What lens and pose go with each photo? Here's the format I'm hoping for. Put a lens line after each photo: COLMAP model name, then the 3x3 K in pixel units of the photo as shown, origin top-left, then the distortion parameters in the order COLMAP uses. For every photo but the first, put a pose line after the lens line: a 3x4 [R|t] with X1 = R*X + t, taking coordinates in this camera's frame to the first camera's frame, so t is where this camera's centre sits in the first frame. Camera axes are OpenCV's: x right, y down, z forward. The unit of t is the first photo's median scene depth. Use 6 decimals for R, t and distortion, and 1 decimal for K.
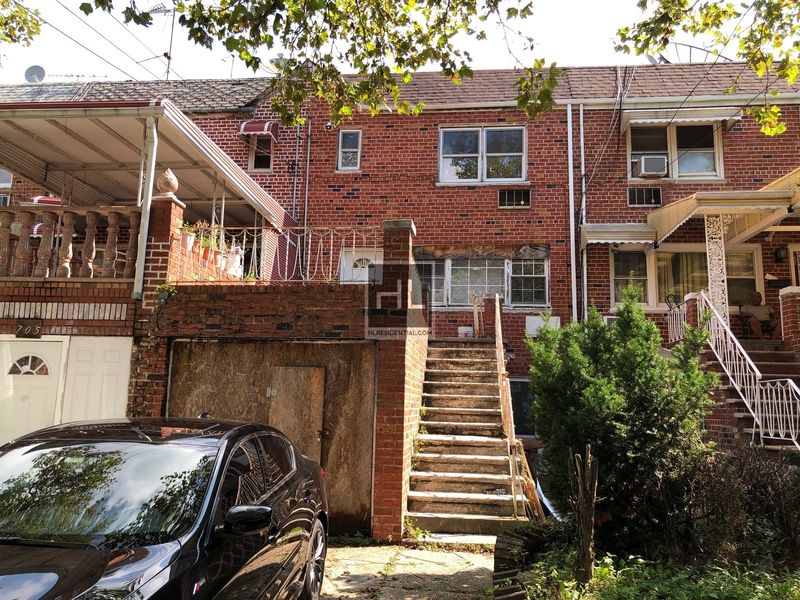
lens RADIAL K [[656.6, 0, 399.5], [0, 656.6, 283.6], [0, 0, 1]] dist [0.079052, -0.010689]
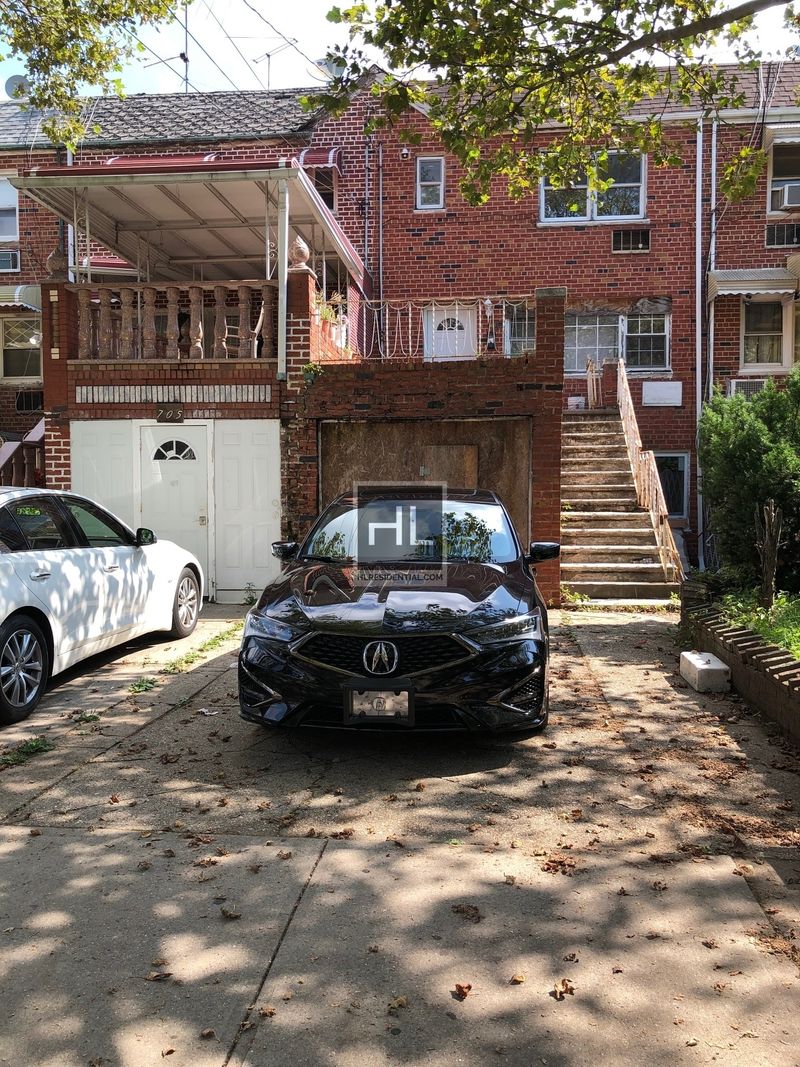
lens RADIAL K [[905.9, 0, 400.0], [0, 905.9, 533.5], [0, 0, 1]] dist [0.000853, 0.065267]
pose [[0.999433, -0.030971, 0.013223, -0.198255], [0.027343, 0.975513, 0.218235, -0.034086], [-0.019658, -0.217749, 0.975807, -0.279232]]
